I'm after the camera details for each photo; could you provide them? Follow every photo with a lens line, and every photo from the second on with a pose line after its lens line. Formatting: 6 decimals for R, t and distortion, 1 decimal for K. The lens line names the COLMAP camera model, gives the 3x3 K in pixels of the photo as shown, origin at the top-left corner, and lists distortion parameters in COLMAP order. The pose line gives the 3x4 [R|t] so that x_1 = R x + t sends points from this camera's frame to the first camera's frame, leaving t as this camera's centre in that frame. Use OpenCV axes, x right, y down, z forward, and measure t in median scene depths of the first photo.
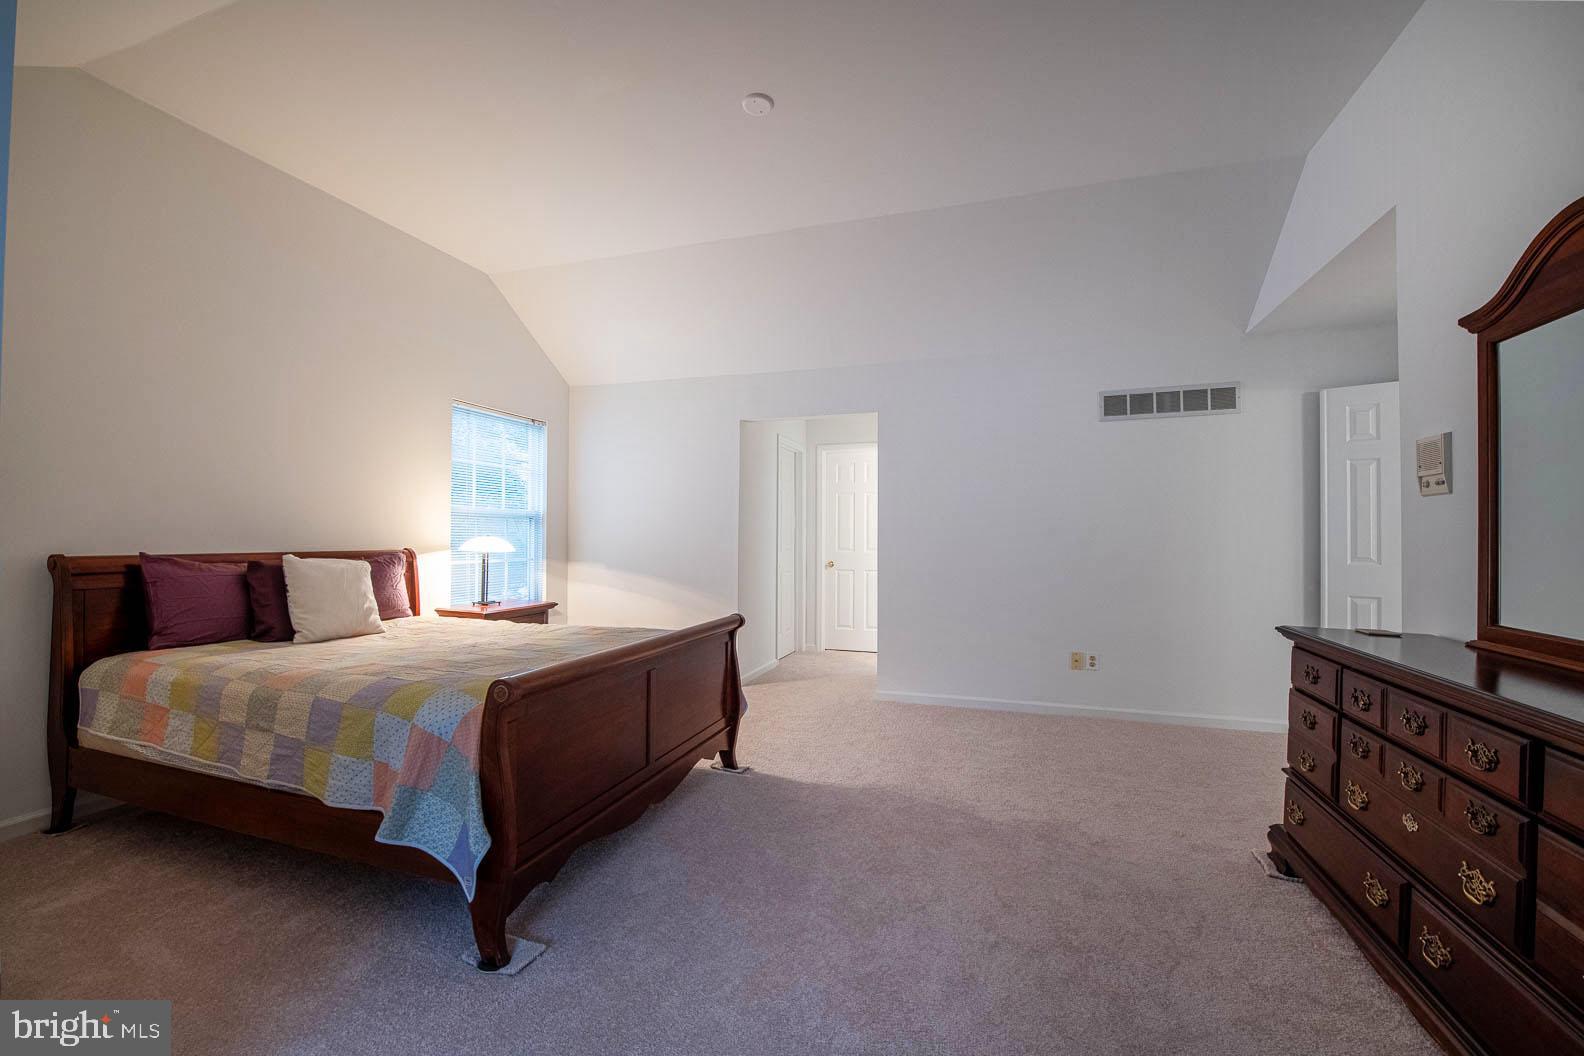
lens RADIAL K [[639.8, 0, 788.6], [0, 639.8, 533.8], [0, 0, 1]] dist [-0.003361, -0.000511]
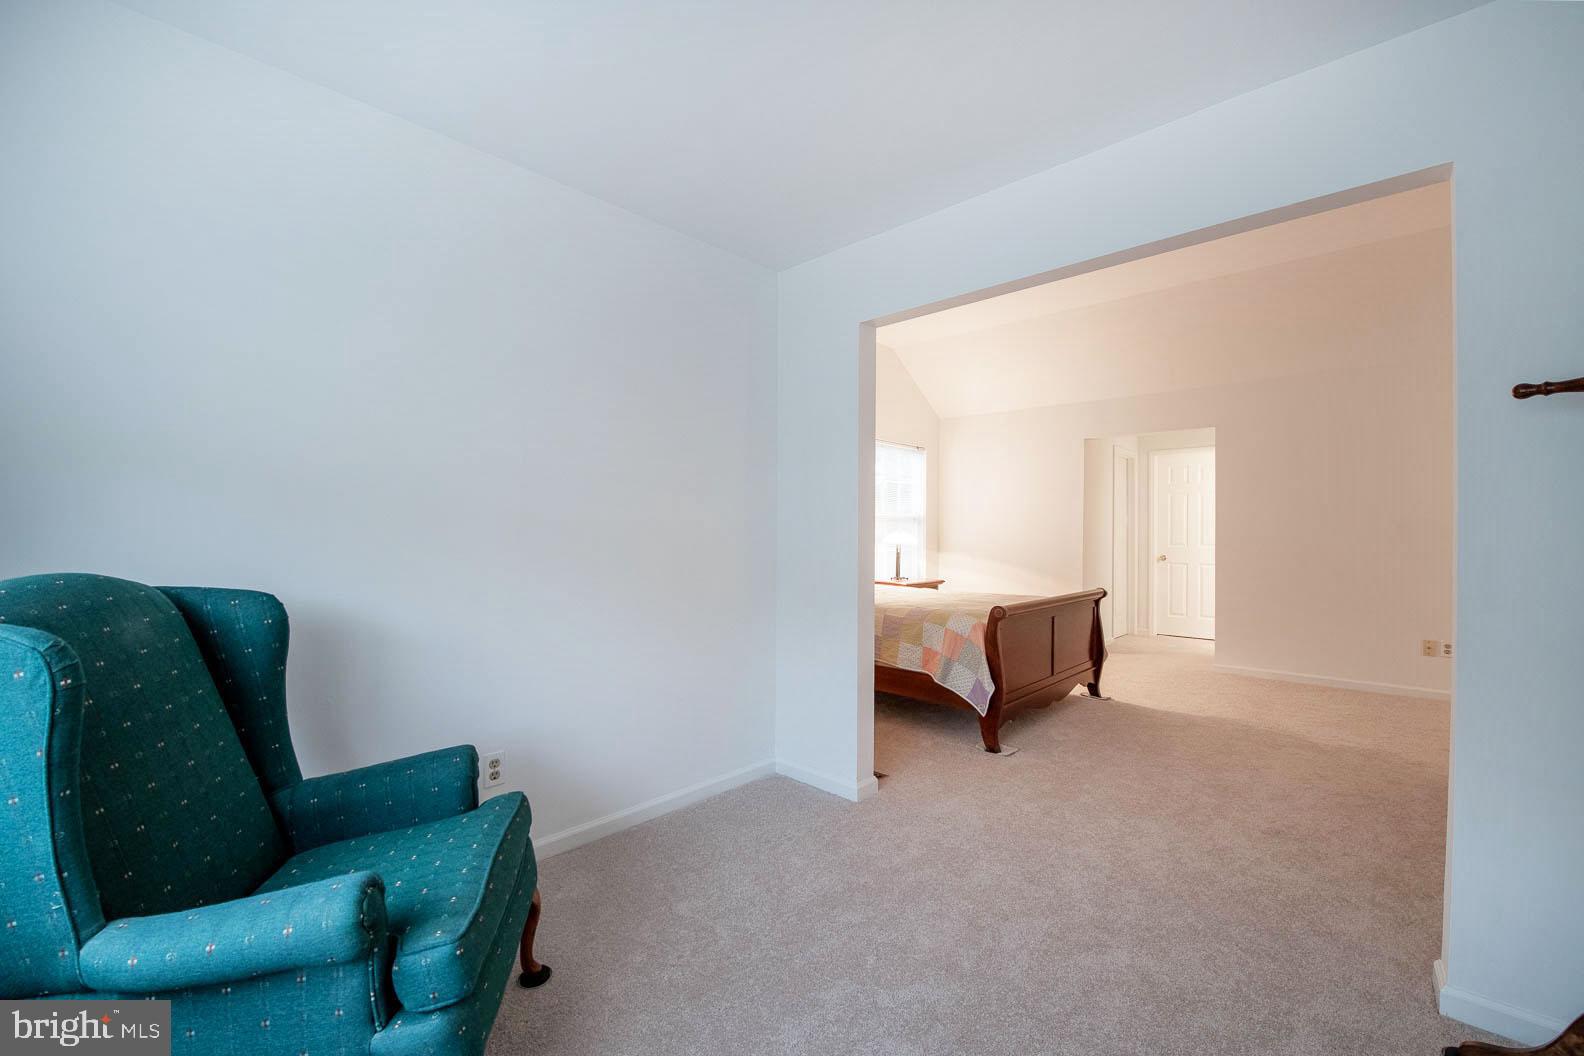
lens RADIAL K [[639.8, 0, 796.4], [0, 639.8, 528.4], [0, 0, 1]] dist [-0.003361, -0.000511]
pose [[0.909173, 0.001372, -0.416417, -0.105535], [-0.001223, 0.999999, 0.000625, -0.007563], [0.416417, -0.000059, 0.909174, -0.573028]]
